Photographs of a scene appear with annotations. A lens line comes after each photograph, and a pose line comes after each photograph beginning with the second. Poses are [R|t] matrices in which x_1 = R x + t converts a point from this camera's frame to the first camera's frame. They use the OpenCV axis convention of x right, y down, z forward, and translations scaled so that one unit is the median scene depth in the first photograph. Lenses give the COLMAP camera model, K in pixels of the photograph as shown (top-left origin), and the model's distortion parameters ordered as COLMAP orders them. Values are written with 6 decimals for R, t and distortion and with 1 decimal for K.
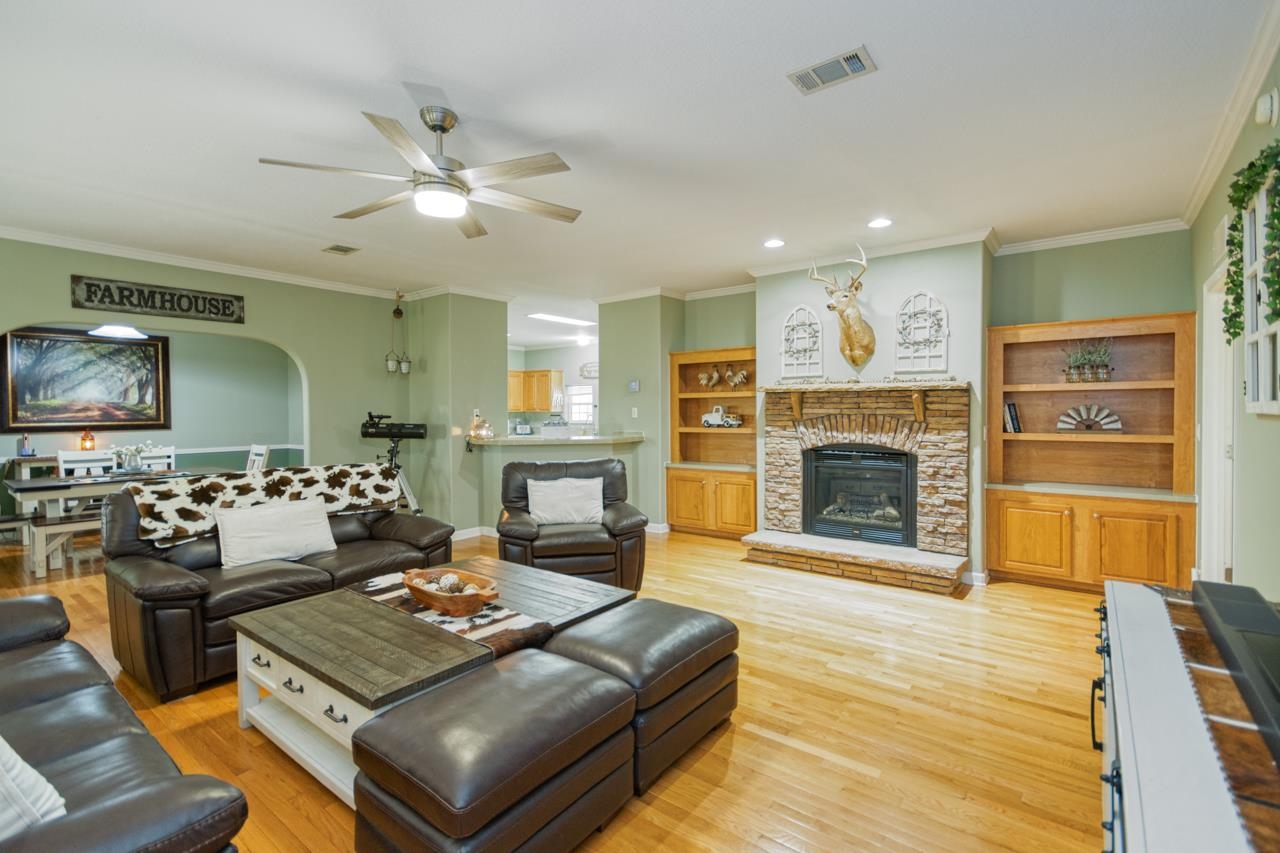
lens RADIAL K [[582.4, 0, 642.3], [0, 582.4, 418.7], [0, 0, 1]] dist [0.022419, -0.011915]
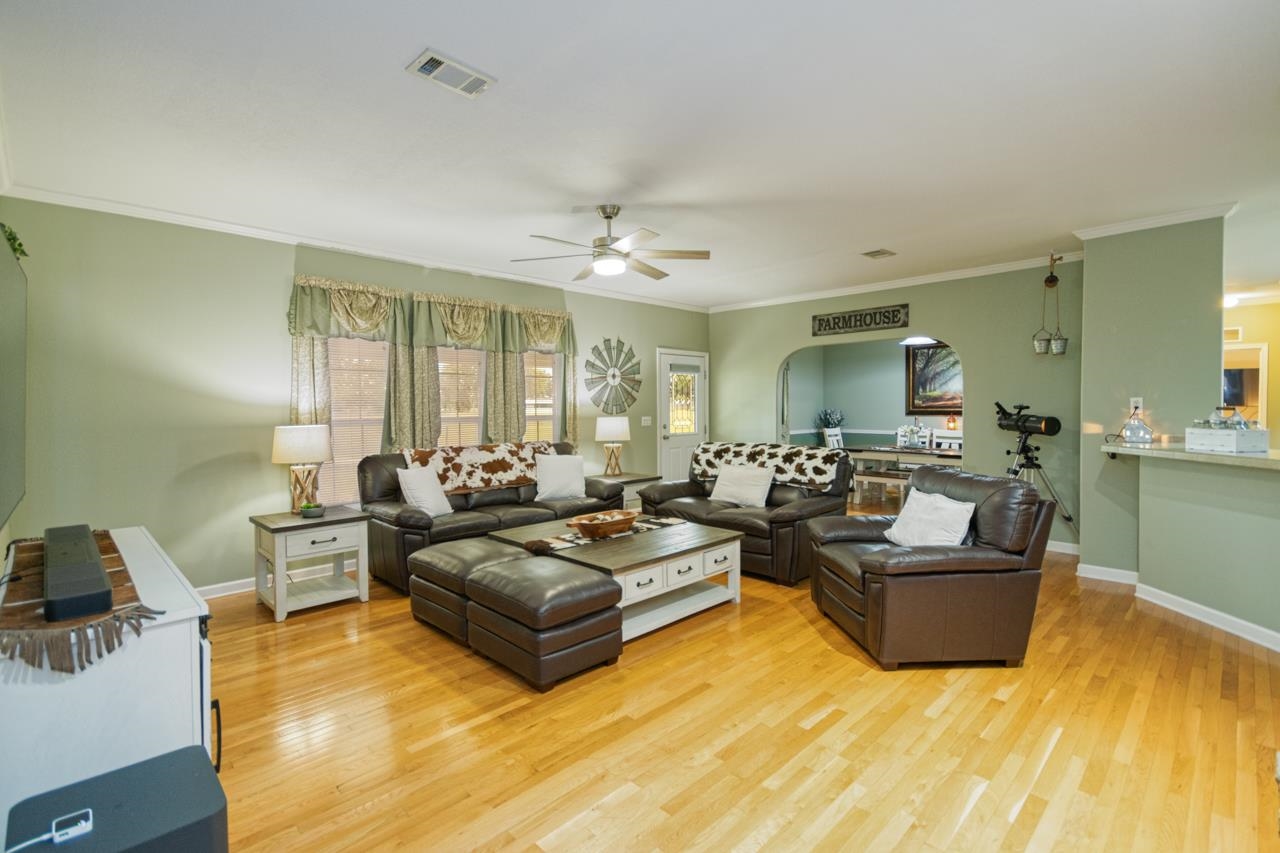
lens RADIAL K [[582.4, 0, 642.3], [0, 582.4, 418.7], [0, 0, 1]] dist [0.022419, -0.011915]
pose [[-0.135544, 0.032633, -0.990234, 0.478584], [-0.006103, 0.999411, 0.033770, -0.011686], [0.990752, 0.010621, -0.135265, 0.539564]]
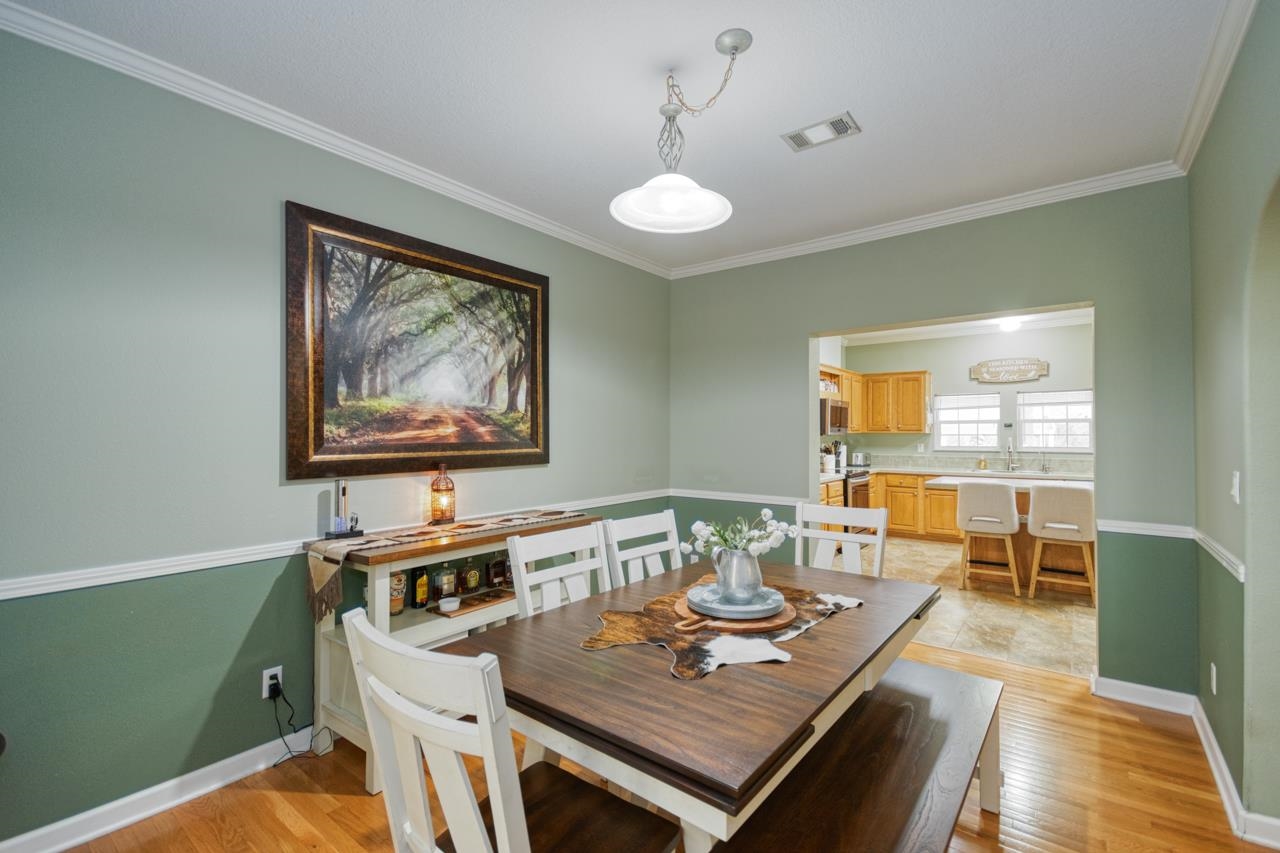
lens RADIAL K [[563.8, 0, 640.0], [0, 563.8, 426.5], [0, 0, 1]] dist [0.019032, 0.000024]
pose [[0.999942, 0.007018, -0.008142, -0.861819], [-0.007214, 0.999676, -0.024406, -0.002775], [0.007968, 0.024463, 0.999669, 0.627376]]
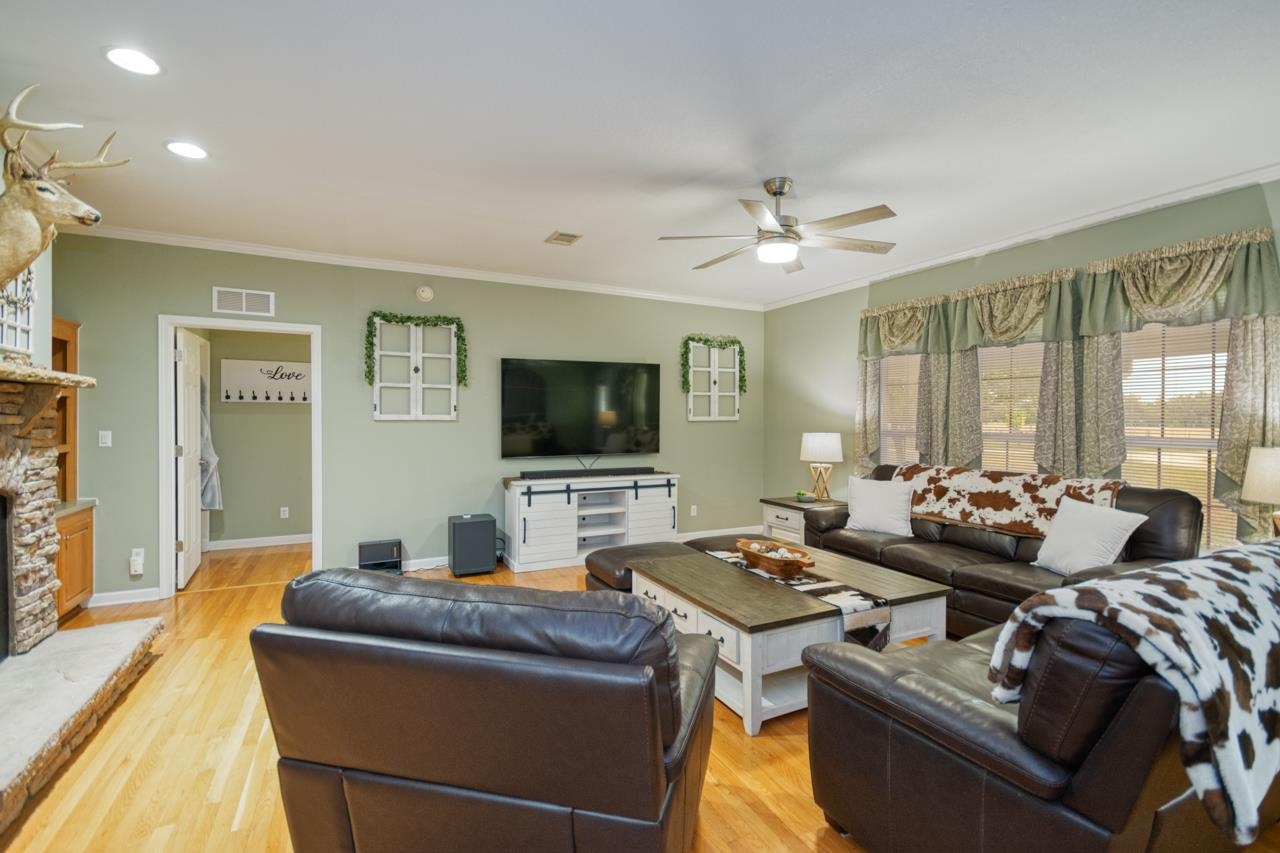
lens RADIAL K [[566.3, 0, 644.5], [0, 566.3, 423.5], [0, 0, 1]] dist [0.024630, -0.011186]
pose [[-0.903568, -0.000885, 0.428444, -0.256220], [0.008278, 0.999775, 0.019523, -0.011070], [-0.428365, 0.021187, -0.903357, 0.934829]]
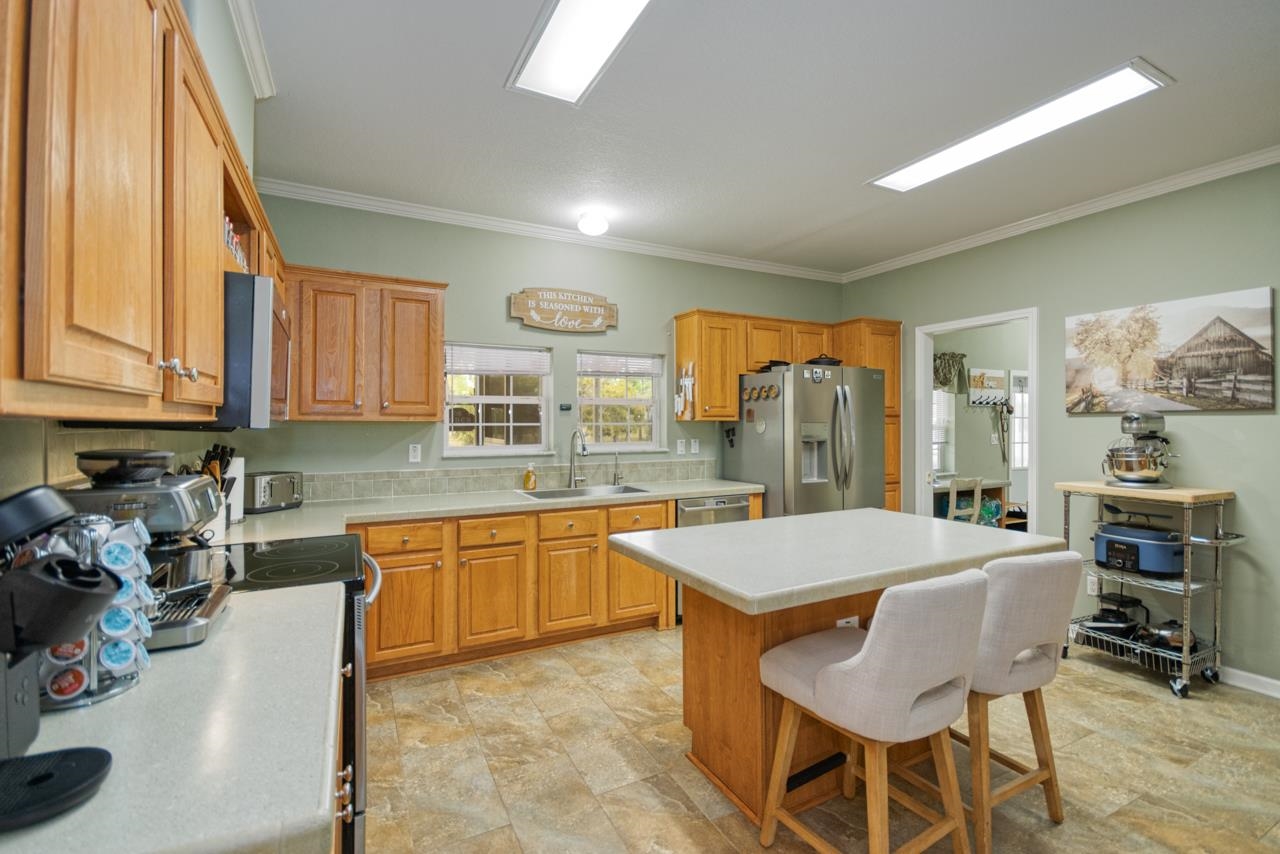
lens RADIAL K [[563.8, 0, 640.0], [0, 563.8, 427.0], [0, 0, 1]] dist [0.019032, 0.000024]
pose [[0.433584, -0.000015, 0.901113, -0.677285], [0.008605, 0.999954, -0.004124, -0.012866], [-0.901072, 0.009543, 0.433564, 1.408169]]
